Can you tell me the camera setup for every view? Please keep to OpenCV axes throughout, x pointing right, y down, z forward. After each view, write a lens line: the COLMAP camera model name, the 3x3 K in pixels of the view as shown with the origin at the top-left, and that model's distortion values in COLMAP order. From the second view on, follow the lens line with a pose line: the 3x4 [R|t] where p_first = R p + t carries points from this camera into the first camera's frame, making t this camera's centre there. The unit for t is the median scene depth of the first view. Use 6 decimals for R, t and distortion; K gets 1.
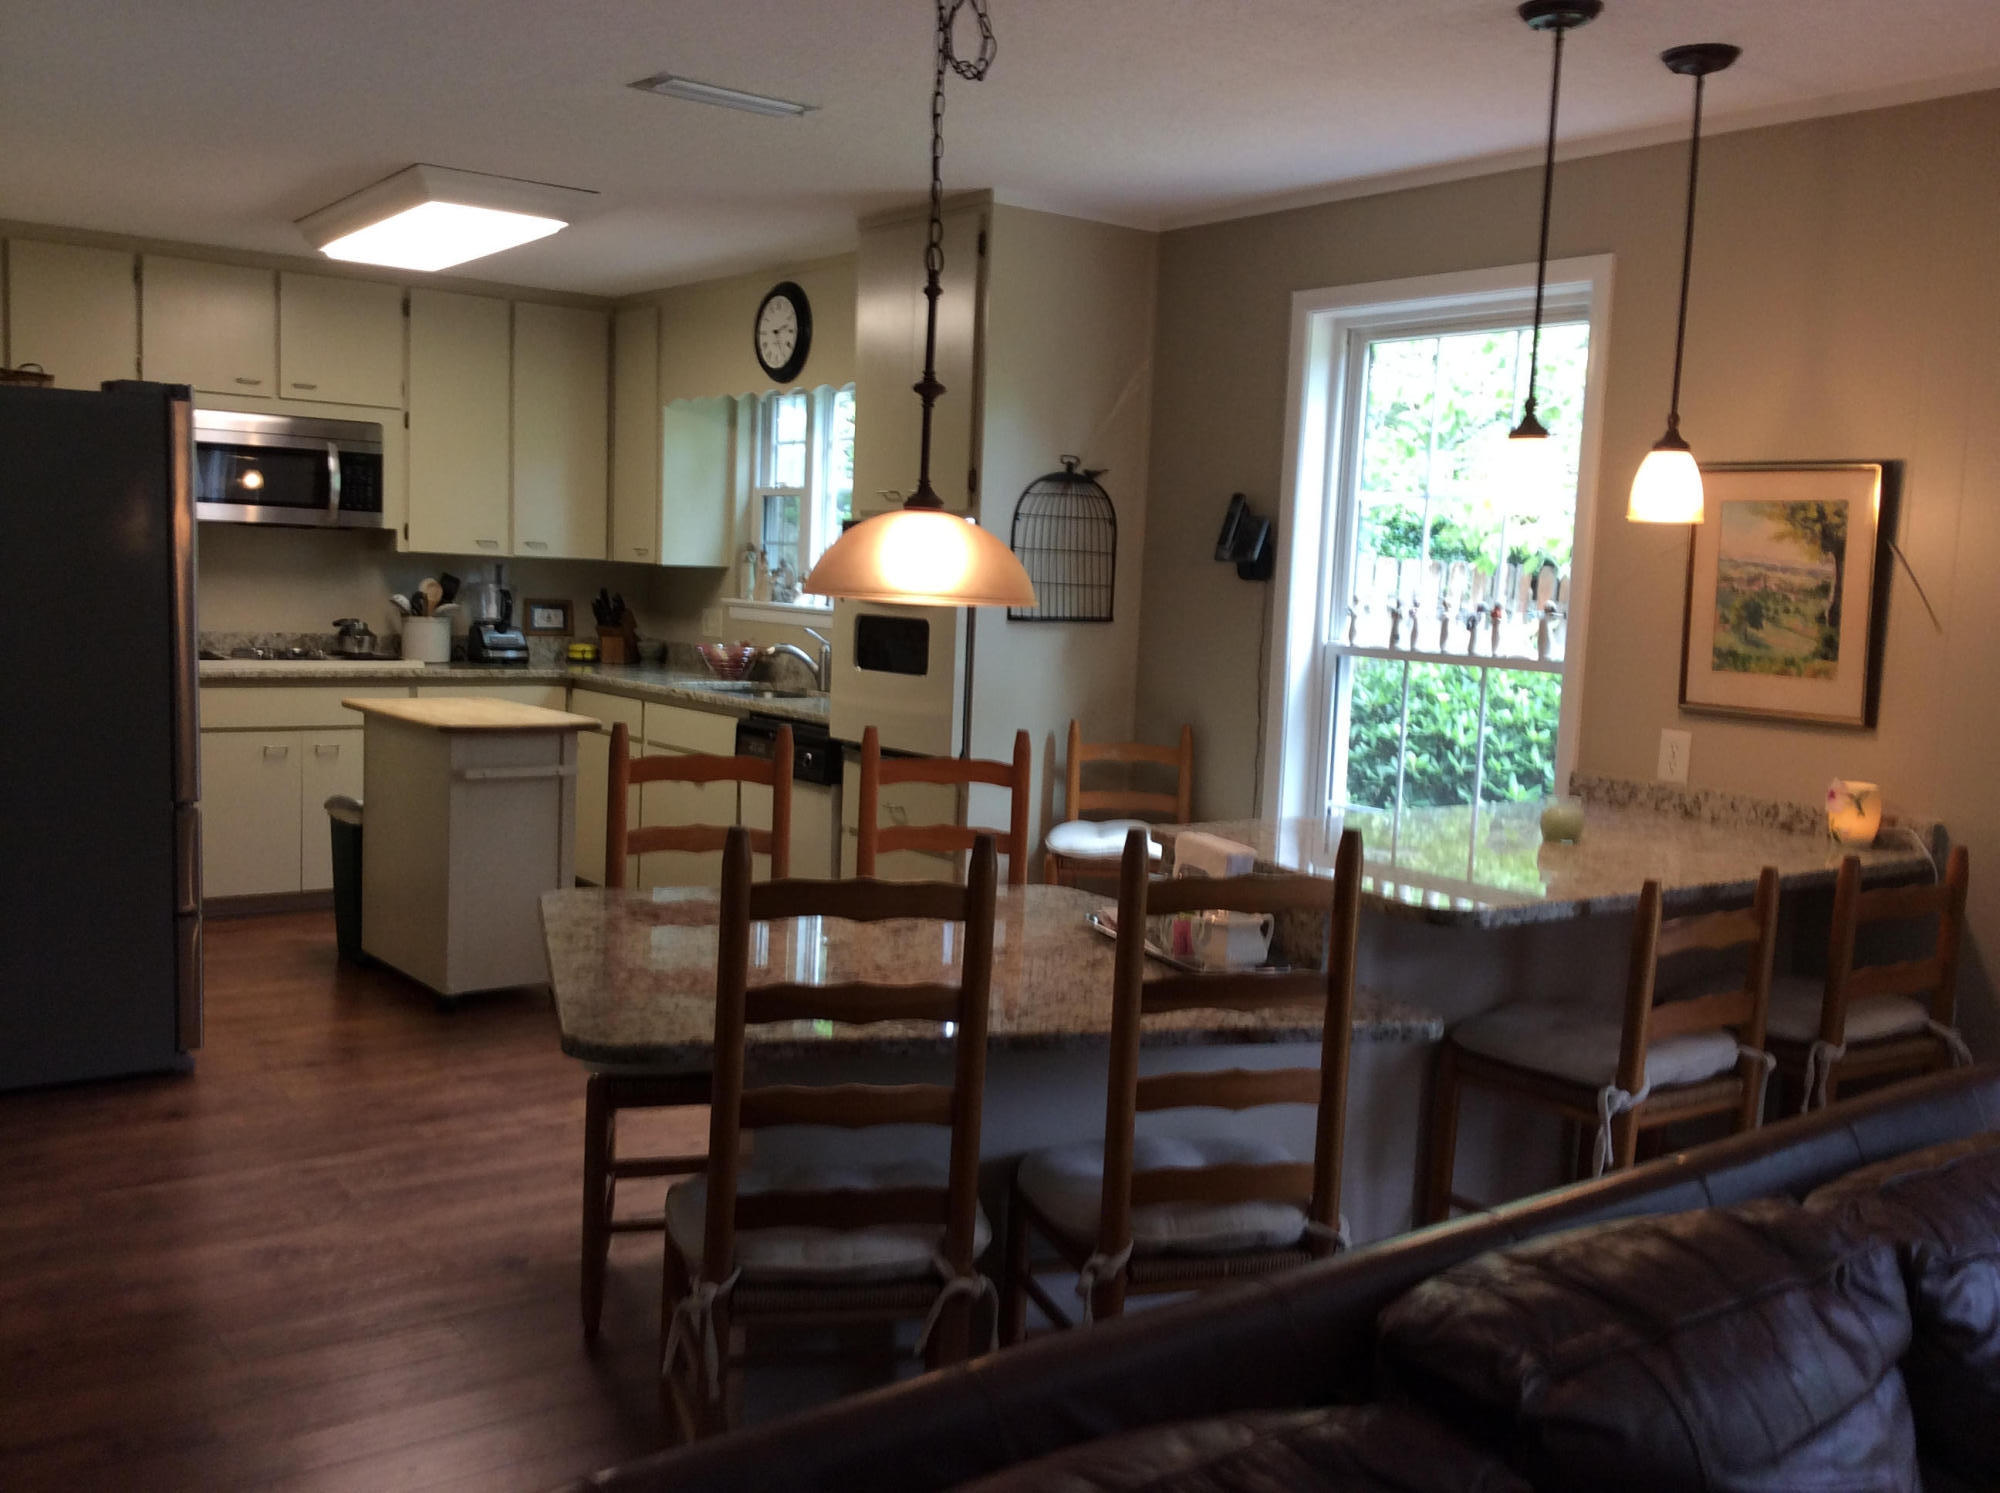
lens RADIAL K [[1895.0, 0, 996.4], [0, 1895.0, 783.3], [0, 0, 1]] dist [0.078384, -0.156080]
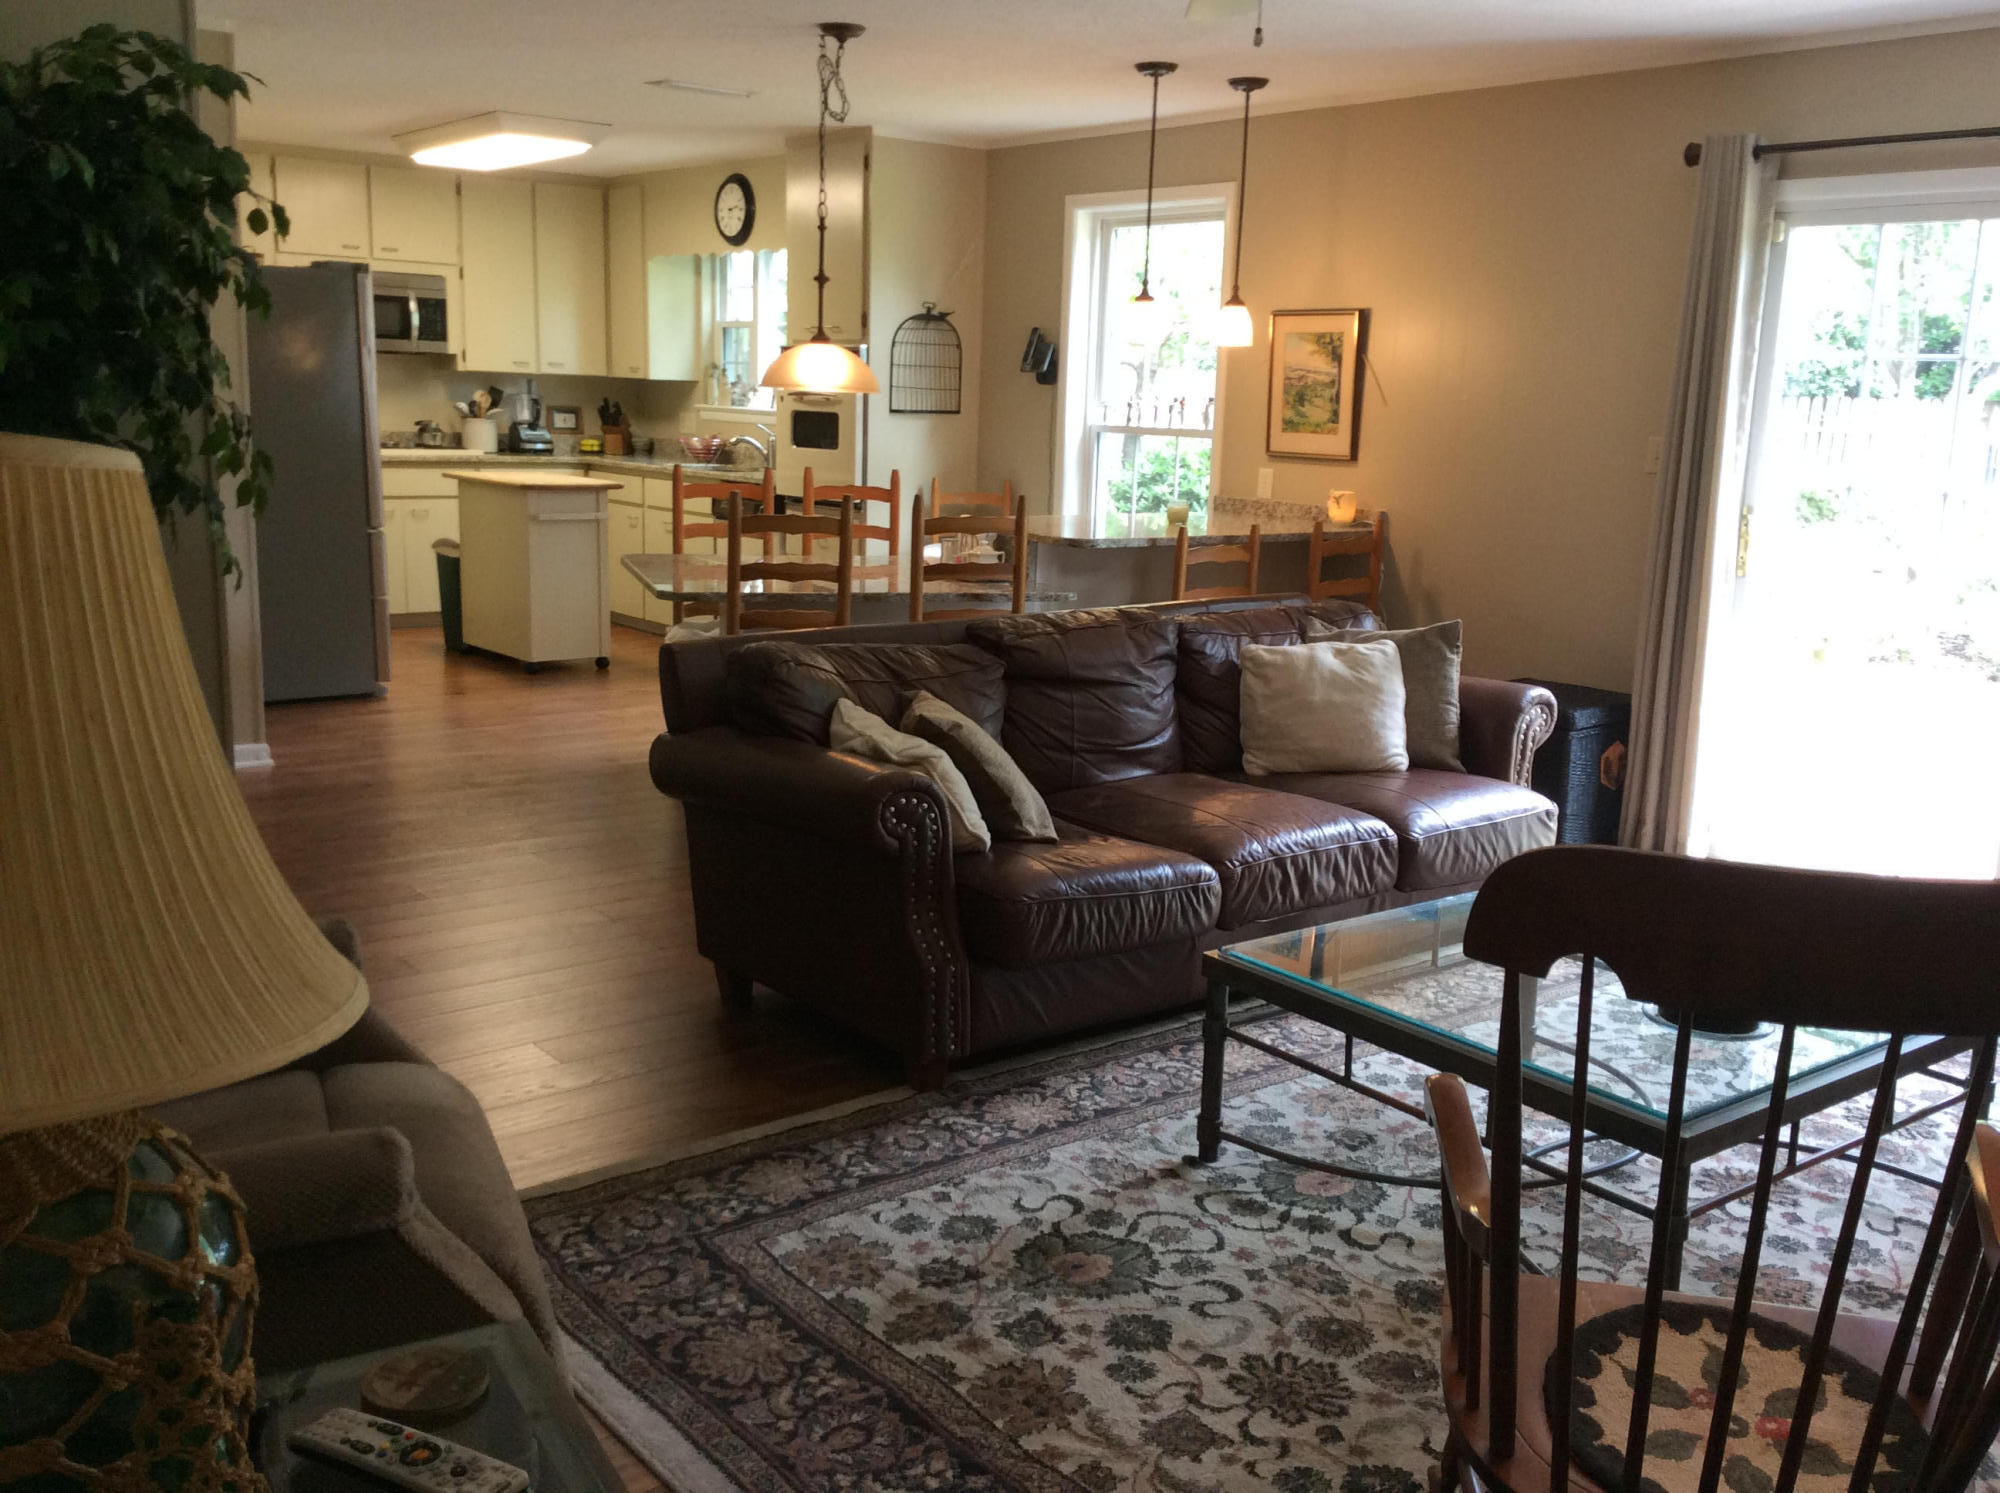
lens RADIAL K [[1867.3, 0, 999.6], [0, 1867.3, 764.1], [0, 0, 1]] dist [0.156238, -0.347915]
pose [[0.999487, -0.016077, 0.027713, 0.041492], [0.013671, 0.996294, 0.084914, 0.060632], [-0.028975, -0.084492, 0.996003, -0.471406]]
